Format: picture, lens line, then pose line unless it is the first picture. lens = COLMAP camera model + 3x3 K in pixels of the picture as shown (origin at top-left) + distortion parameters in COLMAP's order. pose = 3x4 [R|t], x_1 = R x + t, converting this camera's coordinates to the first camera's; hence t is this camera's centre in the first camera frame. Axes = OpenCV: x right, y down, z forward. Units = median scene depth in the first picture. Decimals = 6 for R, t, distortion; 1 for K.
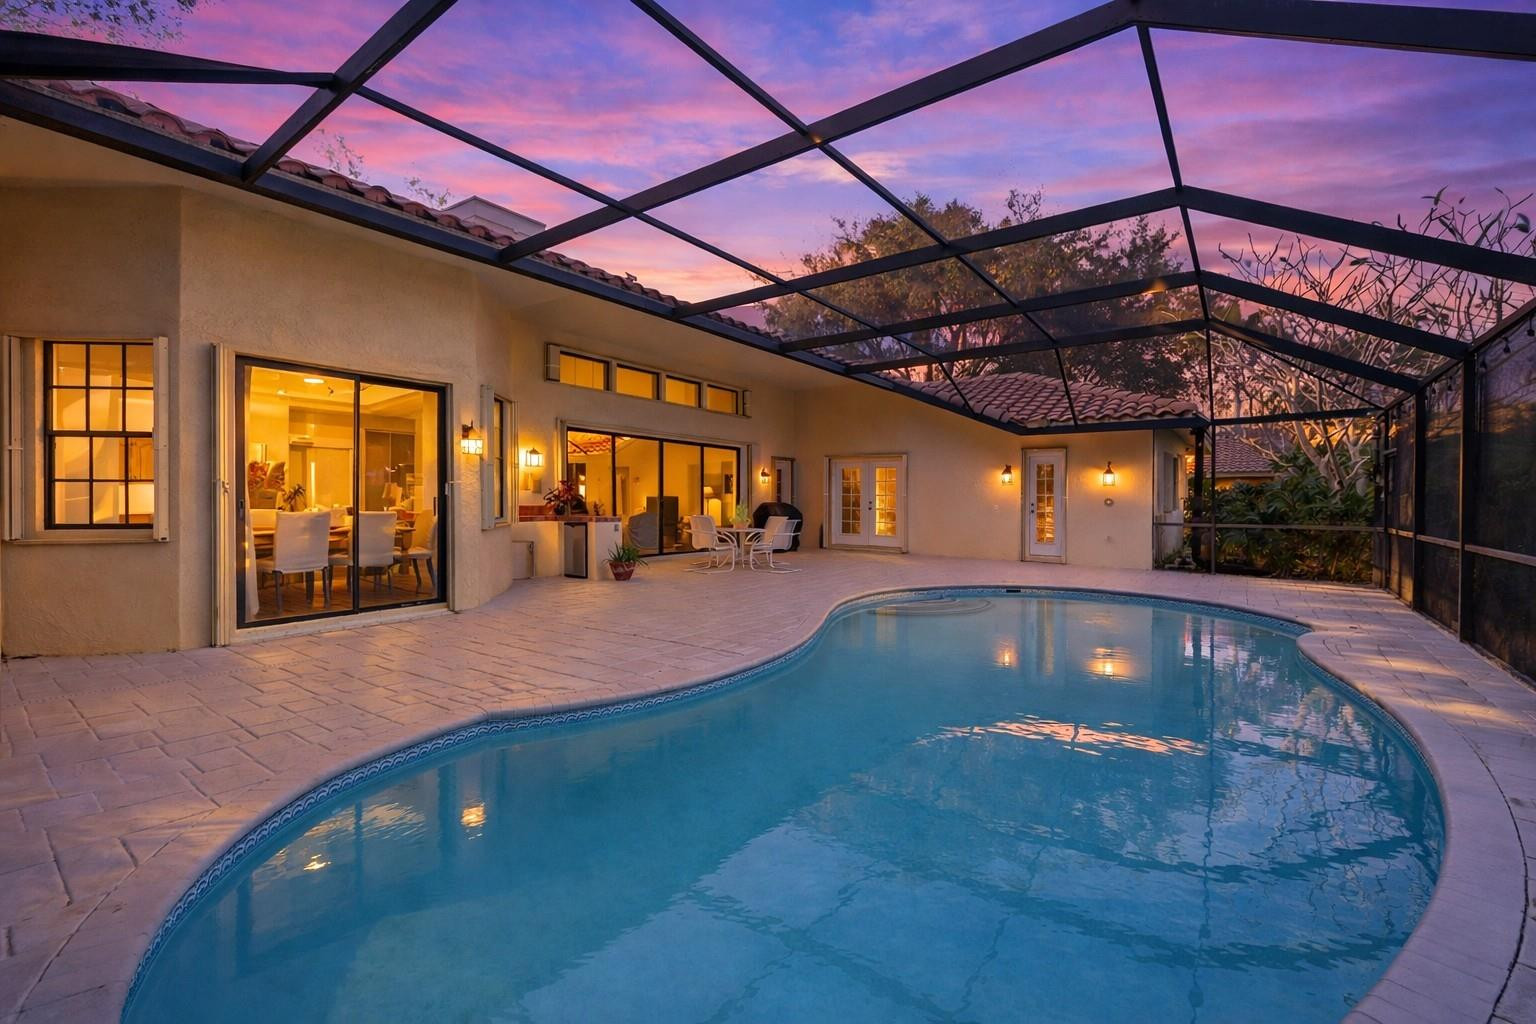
lens RADIAL K [[619.2, 0, 771.1], [0, 619.2, 518.7], [0, 0, 1]] dist [-0.002884, -0.000116]
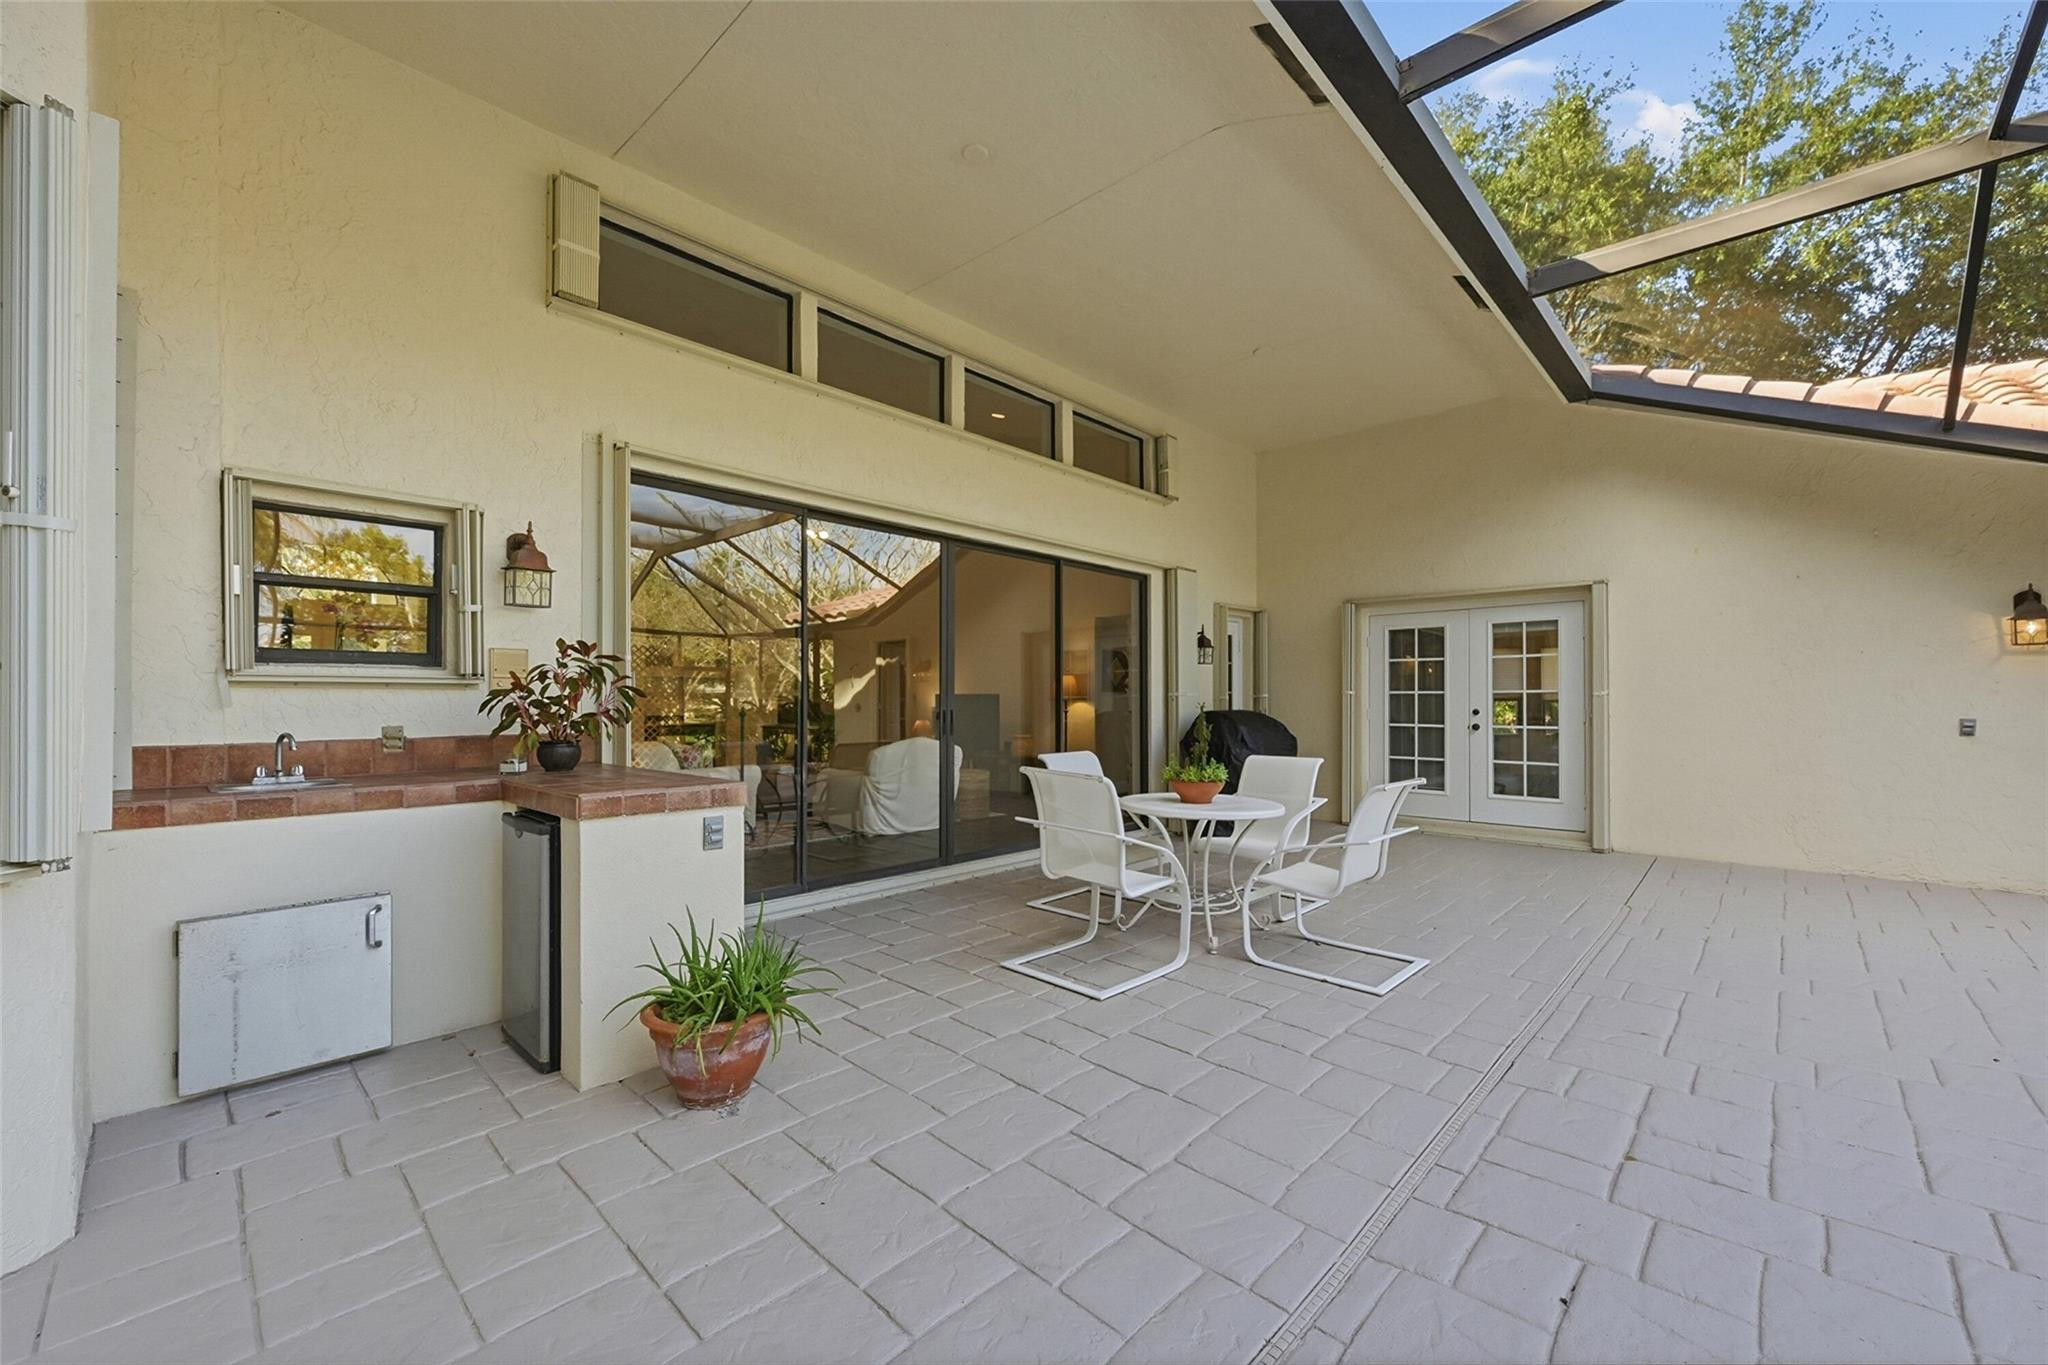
lens RADIAL K [[825.6, 0, 1028.2], [0, 825.6, 691.5], [0, 0, 1]] dist [-0.002884, -0.000116]
pose [[0.991718, 0.005056, -0.128333, -0.069224], [-0.009819, 0.999285, -0.036502, -0.022359], [0.128056, 0.037460, 0.991059, 0.534332]]
